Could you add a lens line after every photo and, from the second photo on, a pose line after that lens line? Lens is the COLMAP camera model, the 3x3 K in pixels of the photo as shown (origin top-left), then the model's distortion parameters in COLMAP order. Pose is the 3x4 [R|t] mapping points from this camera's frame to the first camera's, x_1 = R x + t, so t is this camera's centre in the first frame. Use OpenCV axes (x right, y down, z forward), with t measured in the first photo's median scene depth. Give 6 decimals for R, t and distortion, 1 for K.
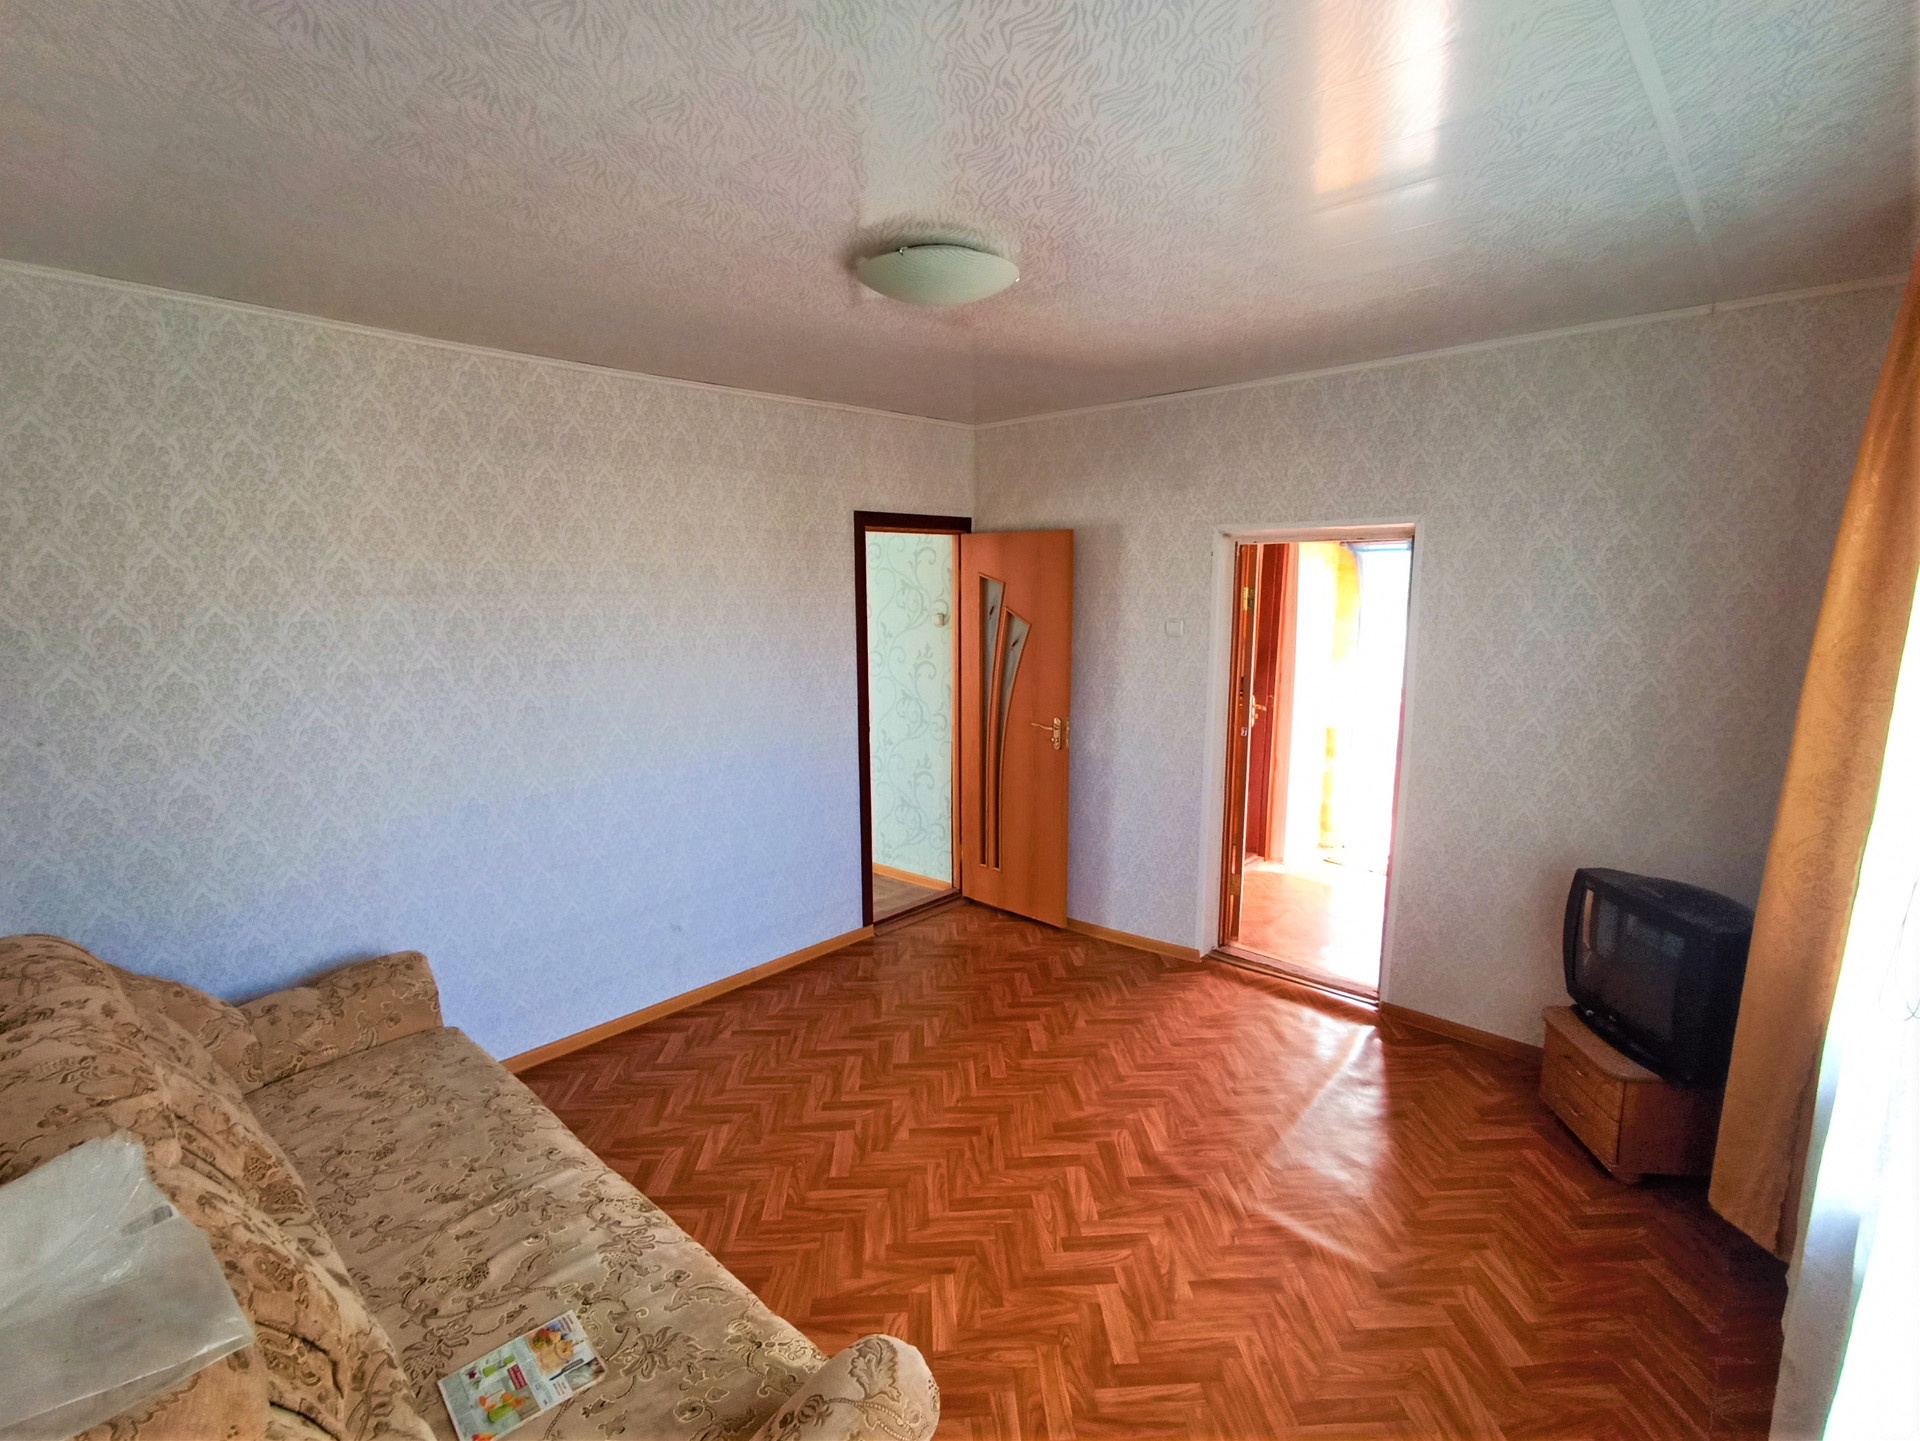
lens RADIAL K [[918.8, 0, 947.1], [0, 918.8, 720.3], [0, 0, 1]] dist [-0.005560, -0.000217]
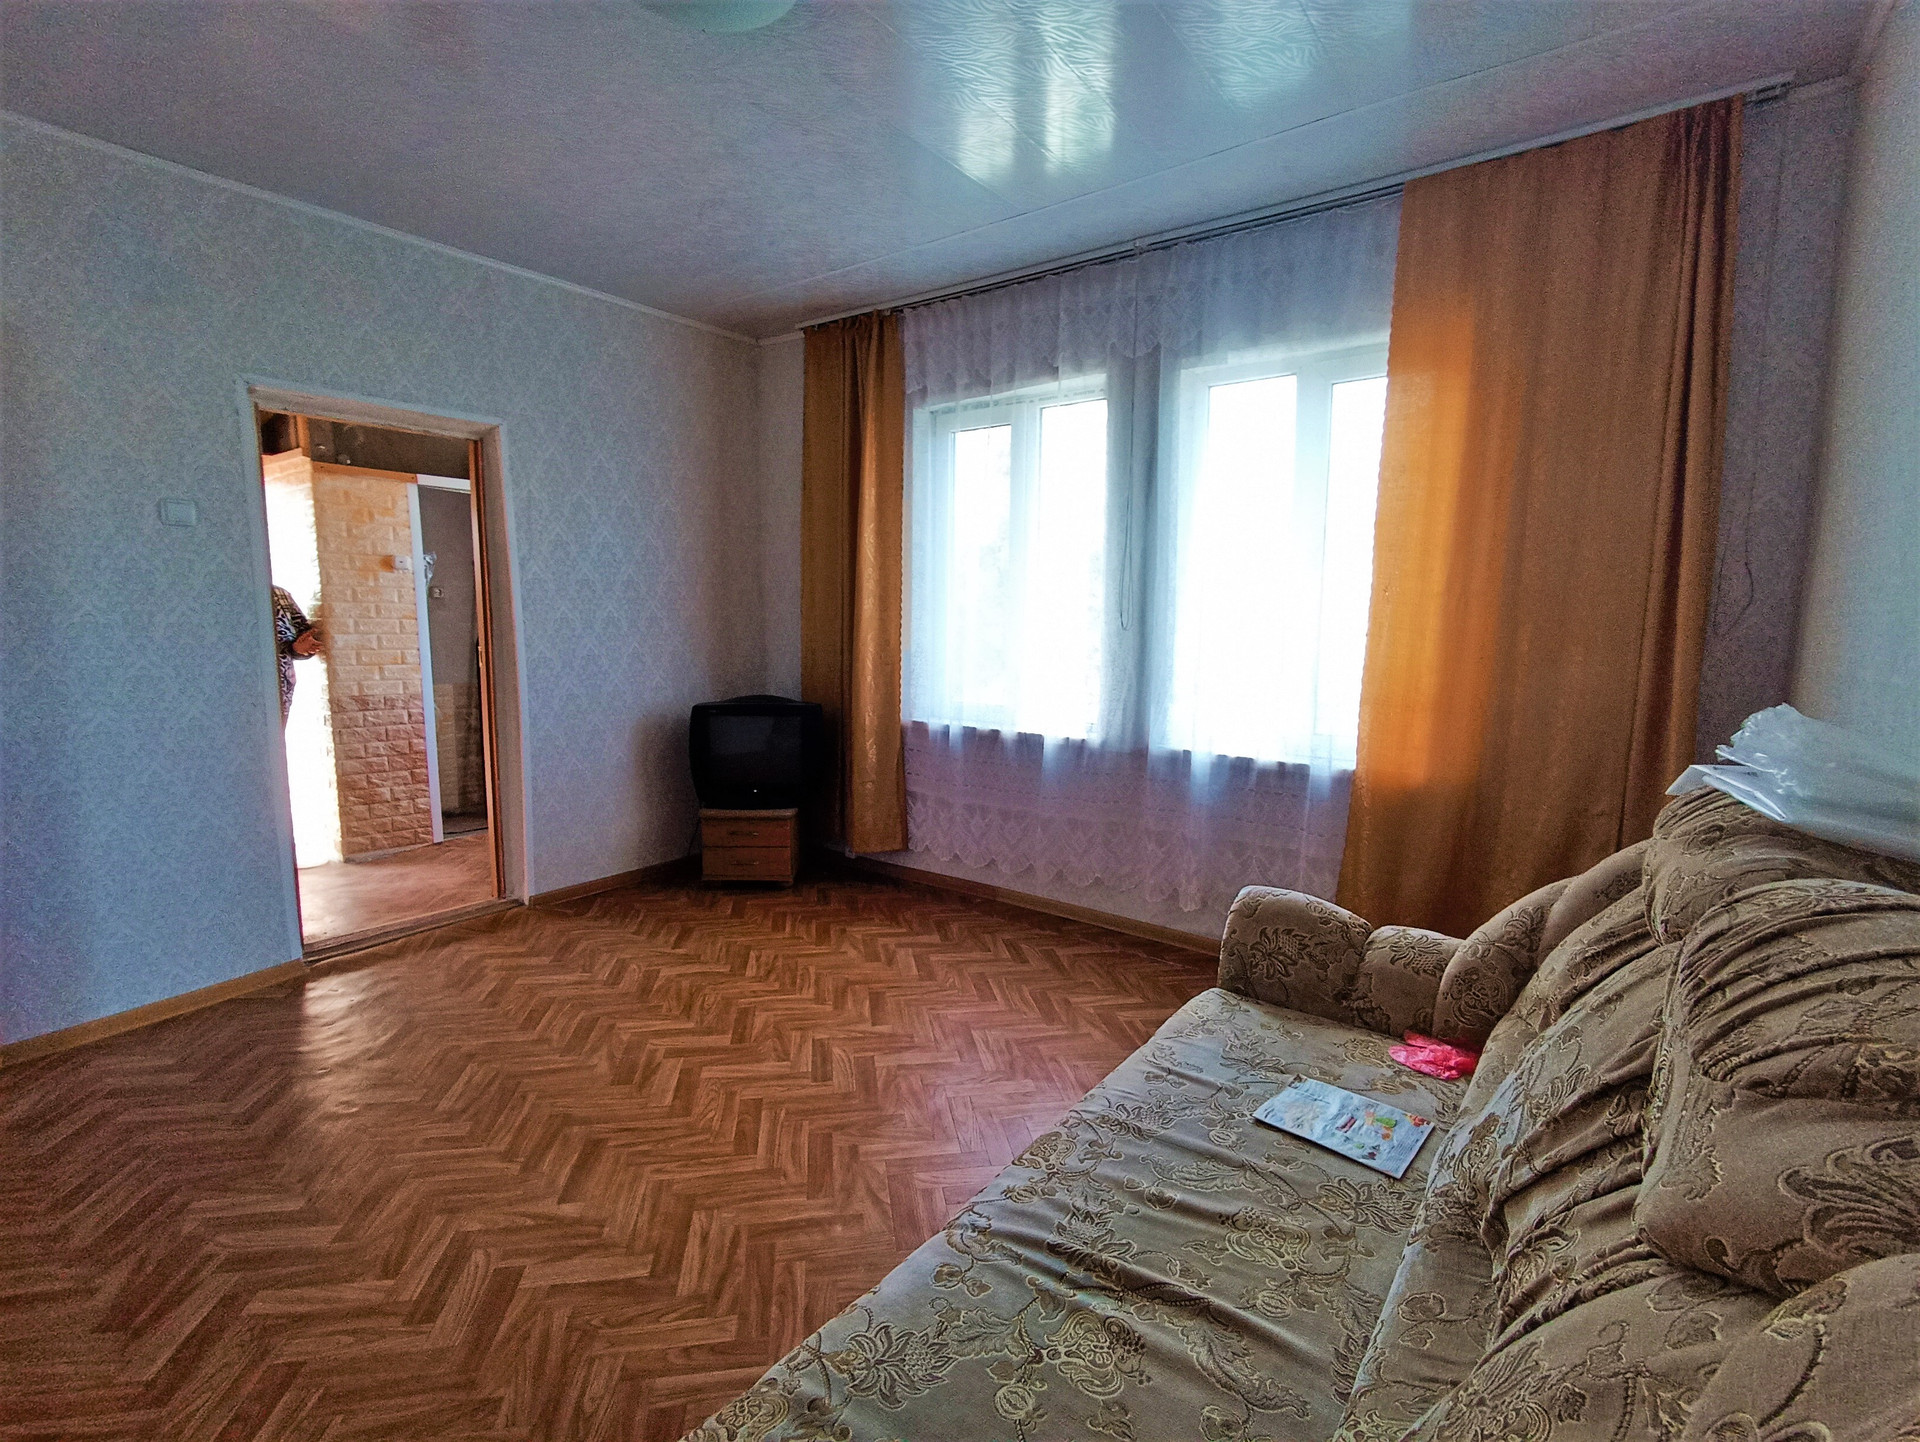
lens RADIAL K [[888.9, 0, 960.0], [0, 888.9, 721.0], [0, 0, 1]] dist [-0.003328, -0.000723]
pose [[-0.104230, -0.119500, 0.987348, -0.477709], [0.152630, 0.979073, 0.134611, 0.049560], [-0.982772, 0.164730, -0.083809, 0.523185]]
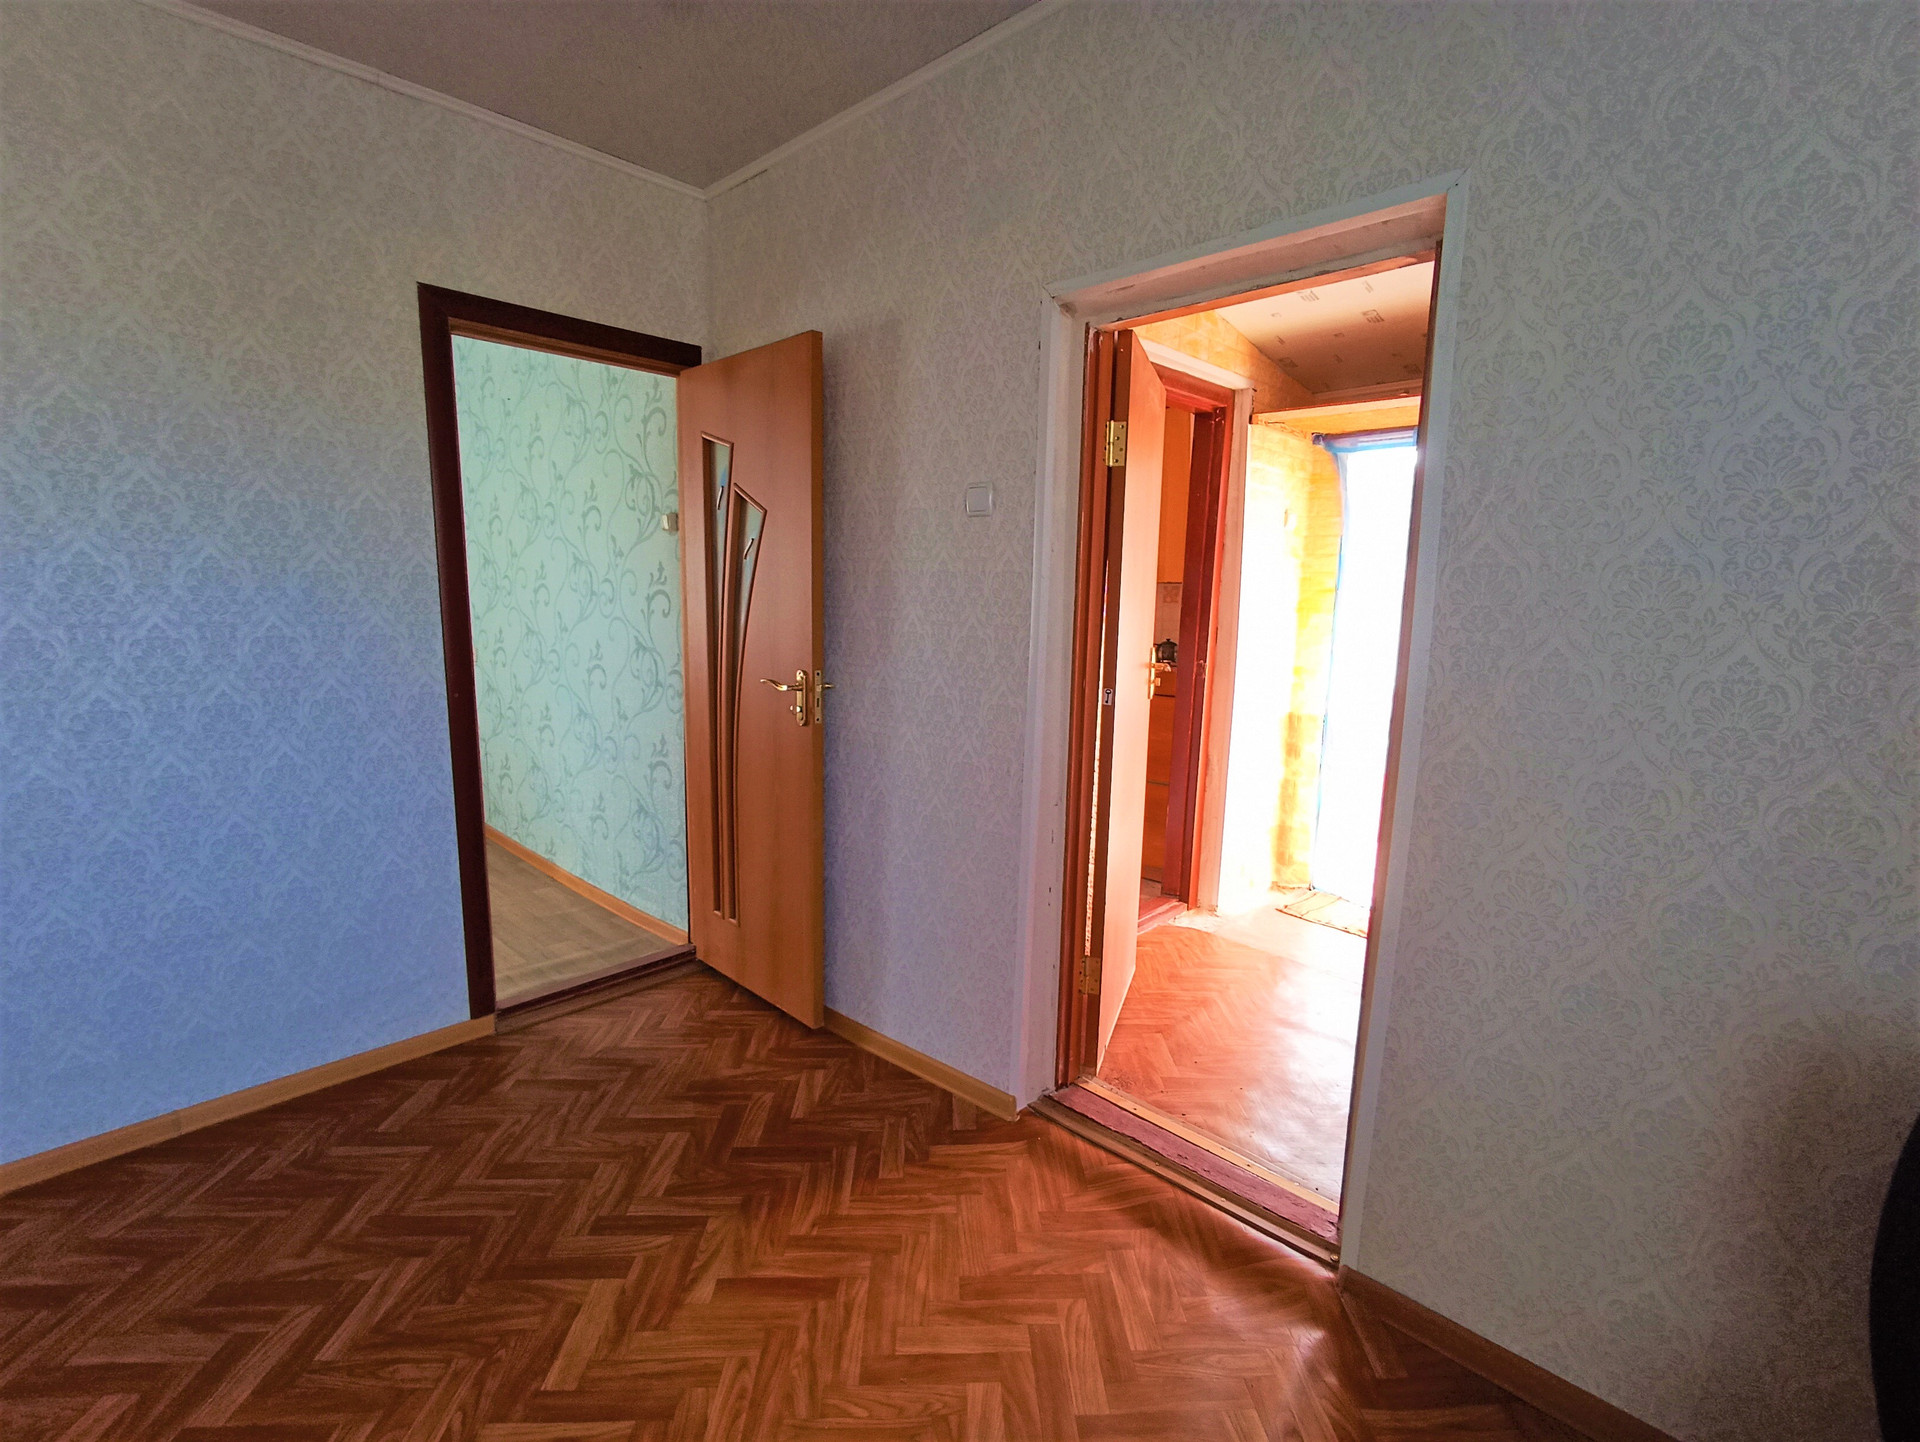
lens RADIAL K [[879.2, 0, 951.4], [0, 879.2, 721.5], [0, 0, 1]] dist [-0.003070, 0.000130]
pose [[0.999612, 0.026015, -0.009913, 0.243722], [-0.026058, 0.999651, -0.004333, 0.032444], [0.009797, 0.004590, 0.999941, 0.494719]]
